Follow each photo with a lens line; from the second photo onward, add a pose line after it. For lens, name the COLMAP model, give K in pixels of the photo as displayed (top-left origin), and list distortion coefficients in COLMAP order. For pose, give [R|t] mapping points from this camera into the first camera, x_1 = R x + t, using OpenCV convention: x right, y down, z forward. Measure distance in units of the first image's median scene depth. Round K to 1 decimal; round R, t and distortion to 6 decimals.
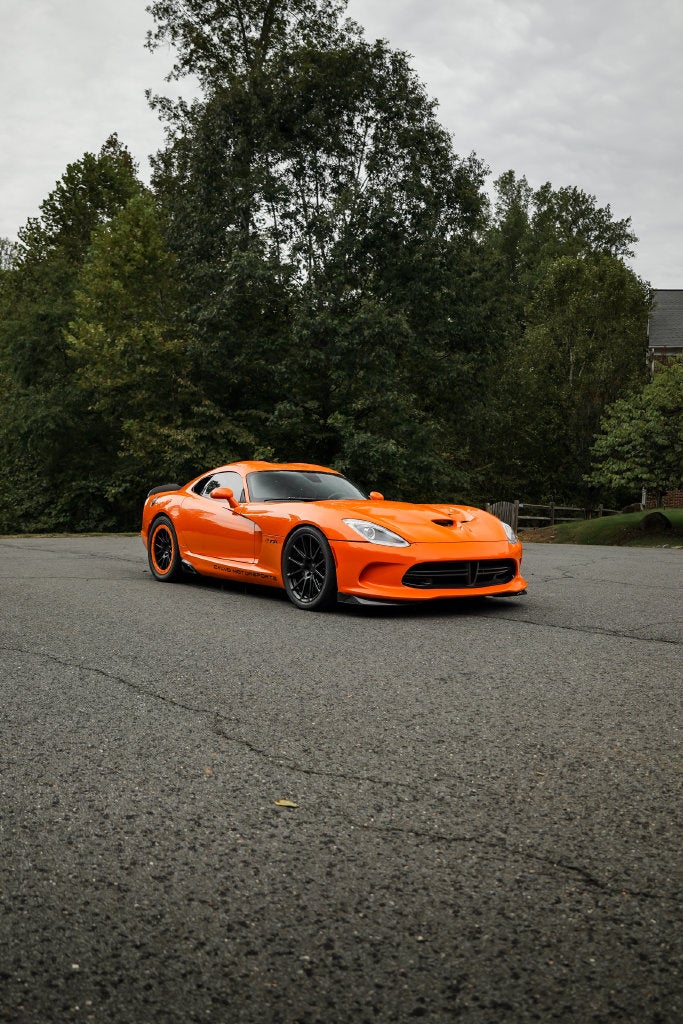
lens RADIAL K [[1098.8, 0, 341.5], [0, 1098.8, 512.0], [0, 0, 1]] dist [0.002202, 0.003634]
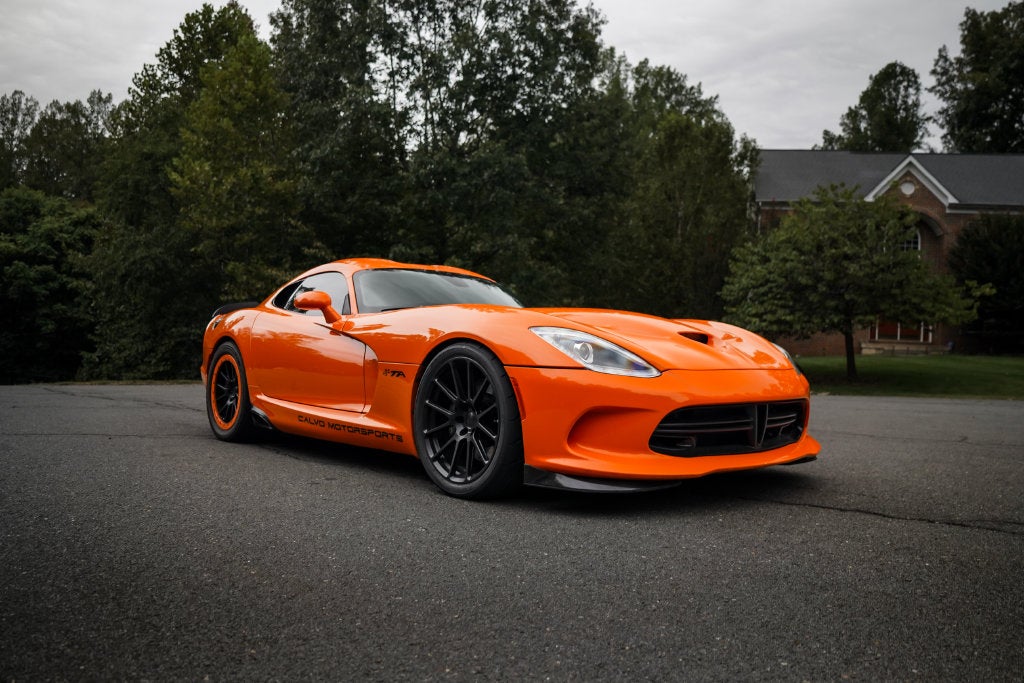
lens RADIAL K [[896.1, 0, 517.9], [0, 896.1, 307.1], [0, 0, 1]] dist [-0.102580, -0.005314]
pose [[0.996170, 0.003629, 0.087363, -0.017219], [0.002896, 0.997221, -0.074445, 0.011654], [-0.087390, 0.074413, 0.993391, 0.226231]]
